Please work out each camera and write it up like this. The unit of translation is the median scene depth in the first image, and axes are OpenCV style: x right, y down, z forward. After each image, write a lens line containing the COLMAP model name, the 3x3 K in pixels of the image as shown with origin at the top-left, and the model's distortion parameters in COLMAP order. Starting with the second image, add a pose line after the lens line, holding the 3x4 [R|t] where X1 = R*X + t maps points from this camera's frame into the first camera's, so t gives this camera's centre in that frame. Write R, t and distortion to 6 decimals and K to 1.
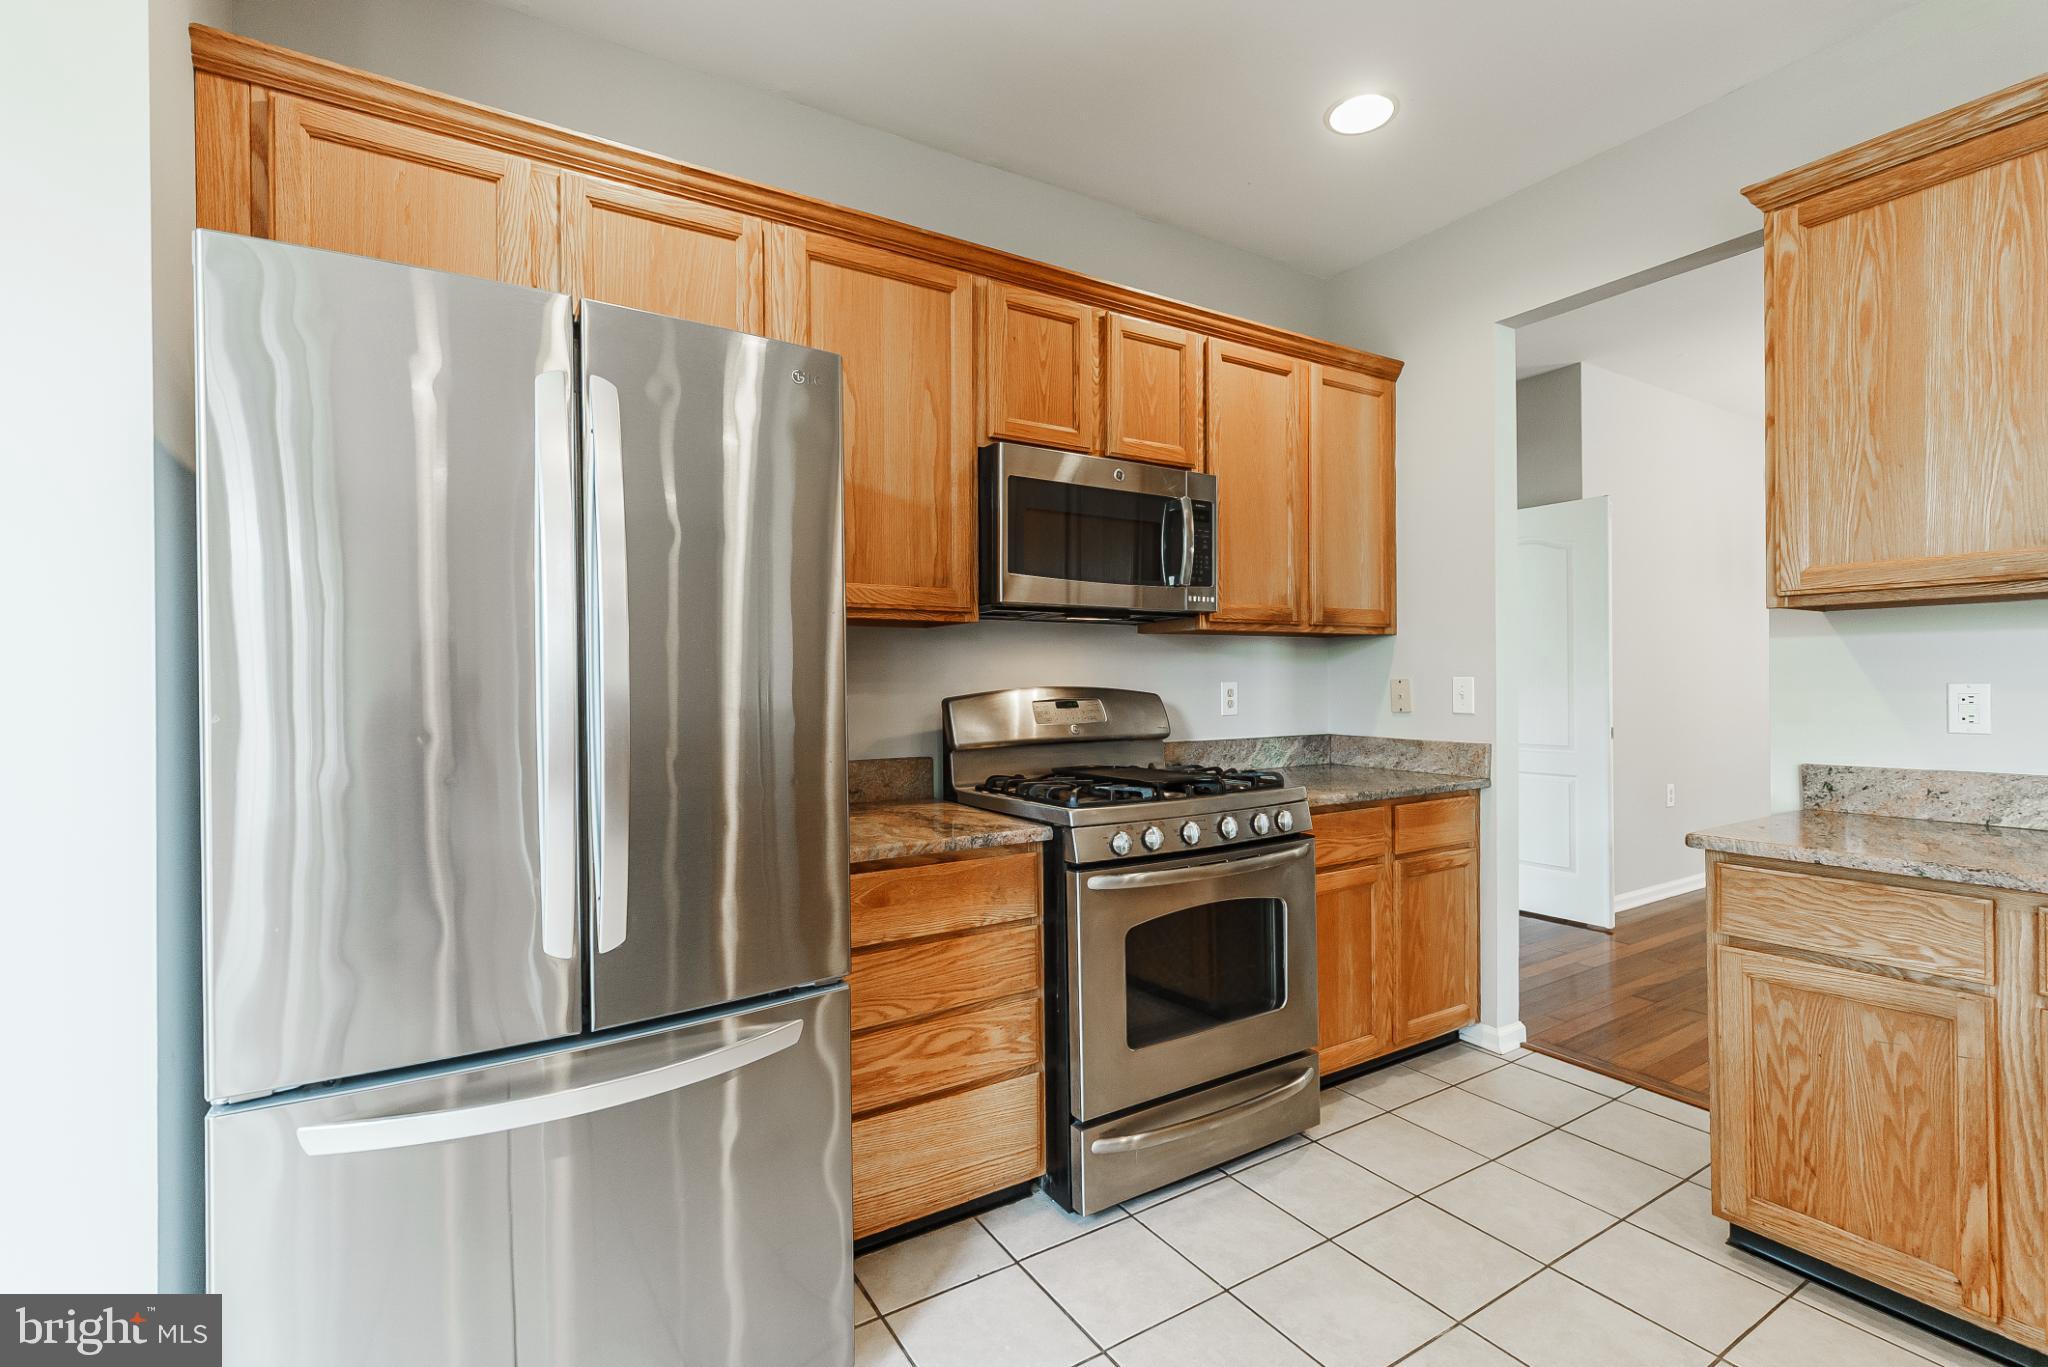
lens RADIAL K [[915.4, 0, 1027.2], [0, 915.4, 682.5], [0, 0, 1]] dist [0.003398, -0.001241]
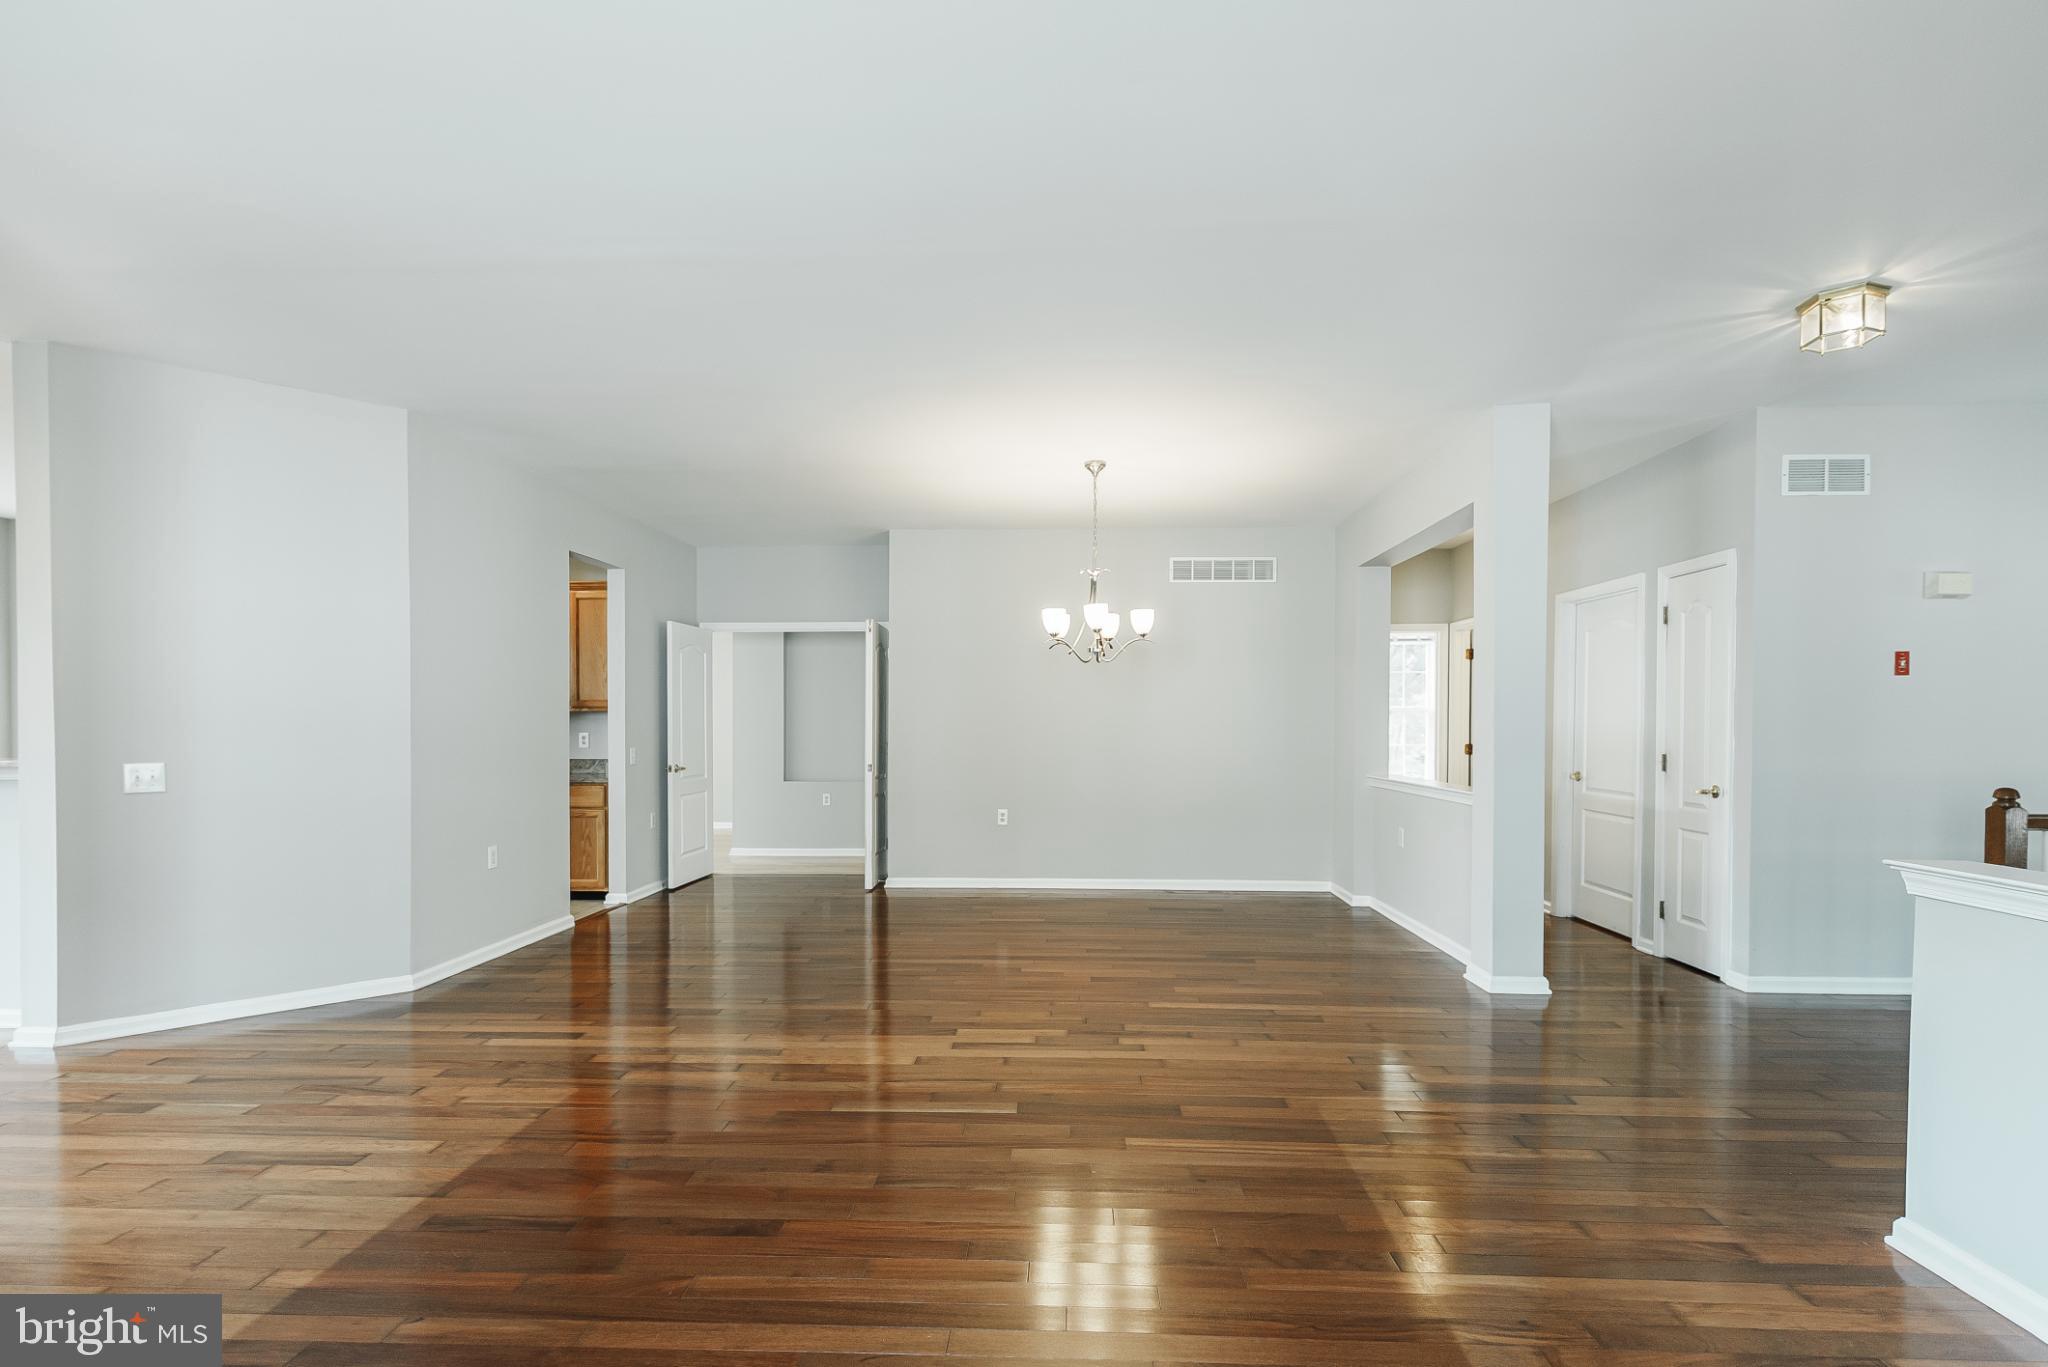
lens RADIAL K [[943.1, 0, 1027.4], [0, 943.1, 742.1], [0, 0, 1]] dist [0.004141, -0.000590]
pose [[0.824853, 0.019509, -0.565011, 3.699926], [-0.009120, 0.999734, 0.021205, -0.055178], [0.565274, -0.012338, 0.824811, -0.408925]]
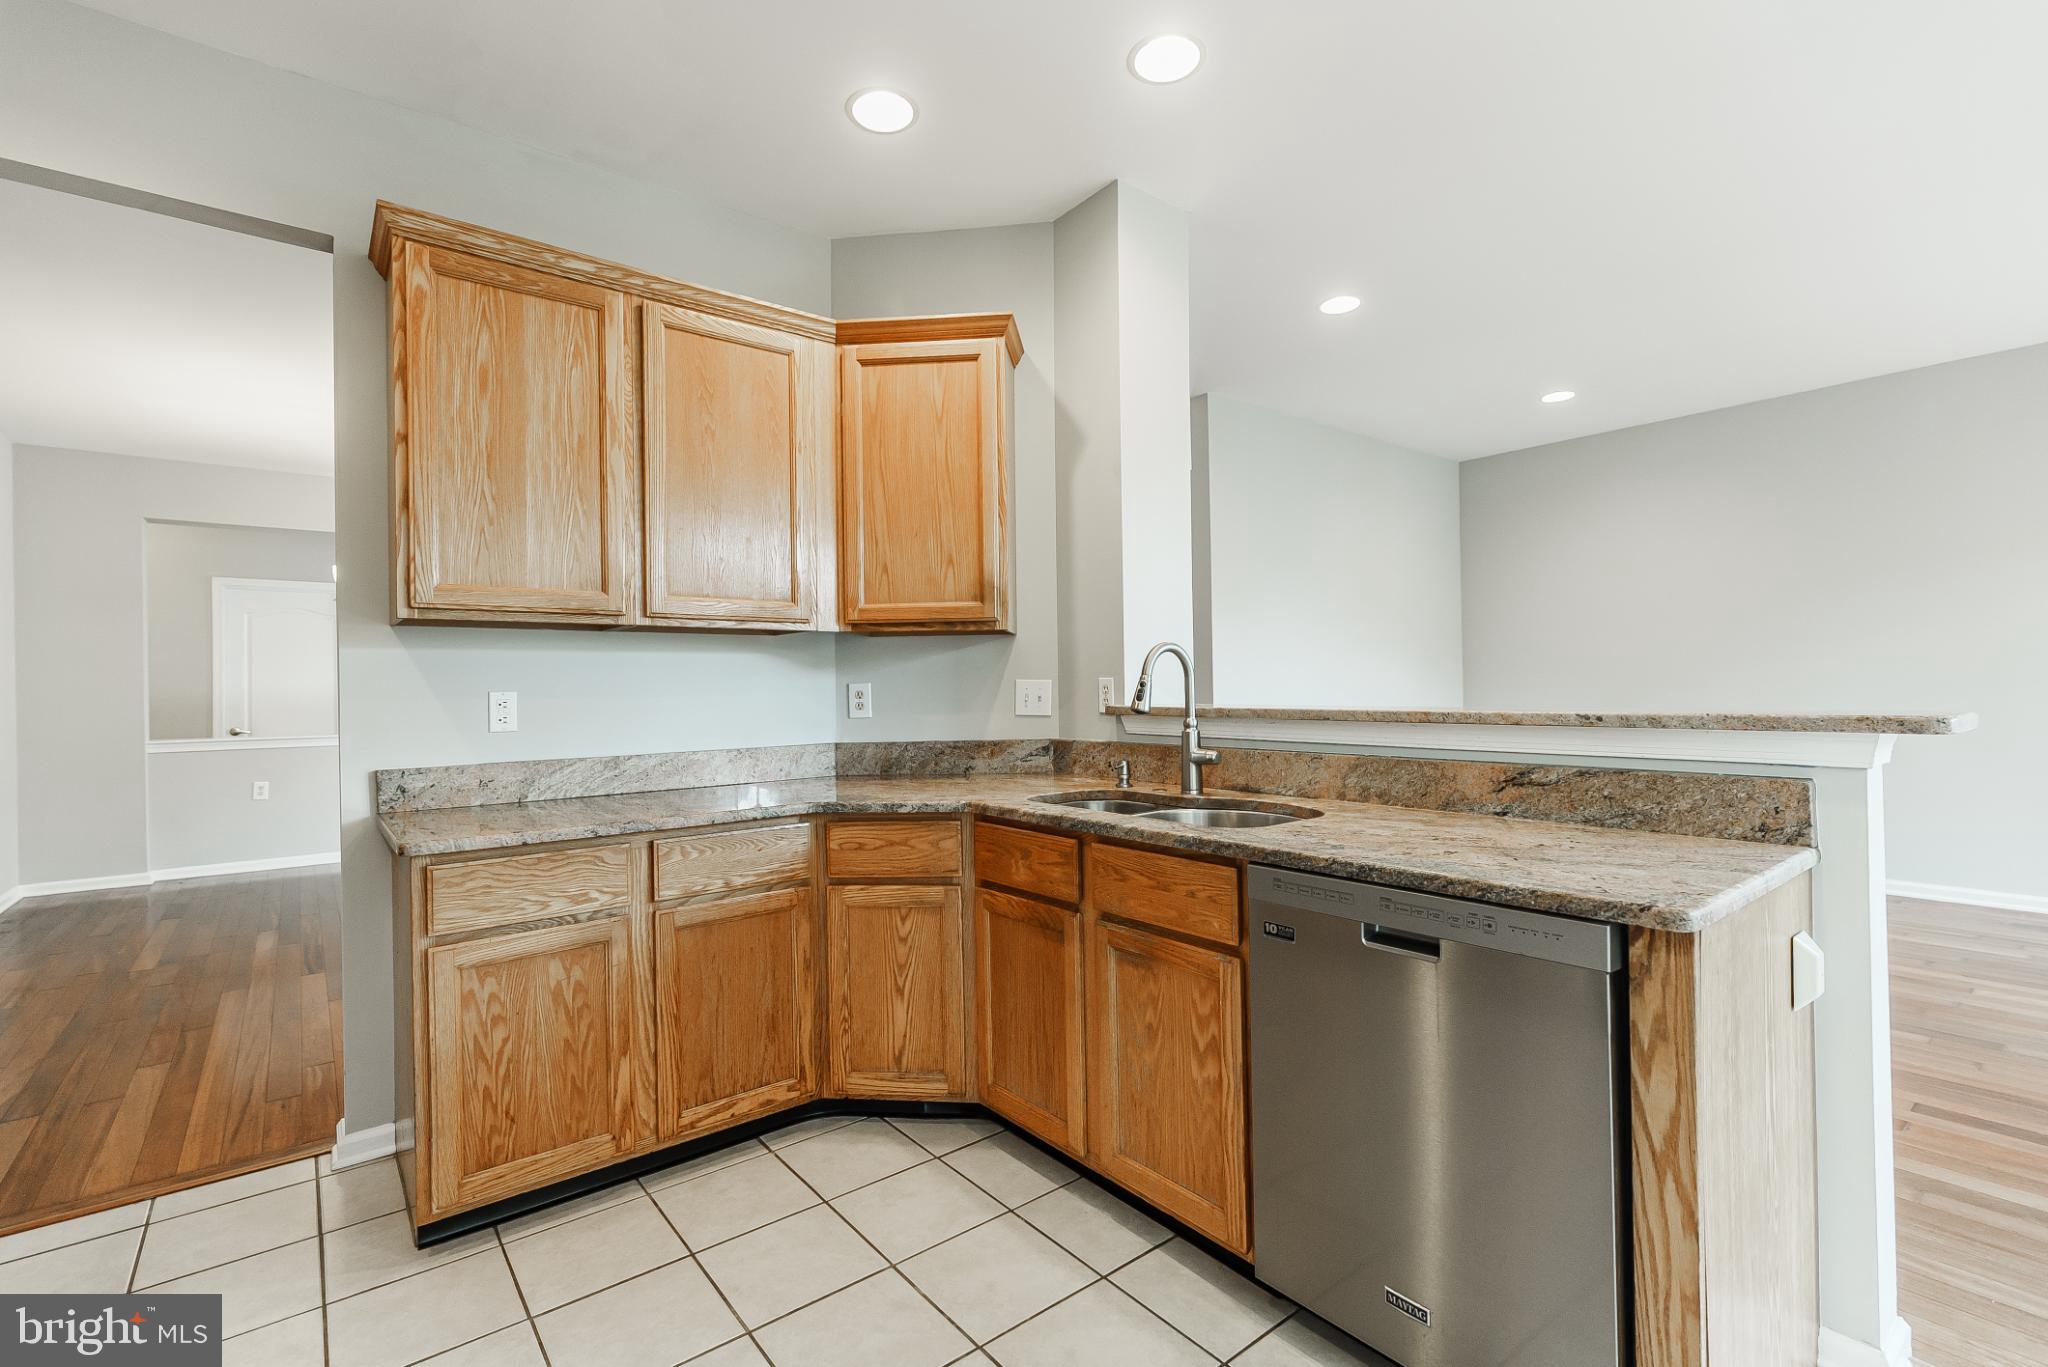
lens RADIAL K [[915.4, 0, 1027.2], [0, 915.4, 682.5], [0, 0, 1]] dist [0.003398, -0.001241]
pose [[-0.113576, 0.016669, 0.993389, -0.293453], [0.018587, 0.999720, -0.014650, 0.019751], [-0.993355, 0.016800, -0.113854, 0.417316]]
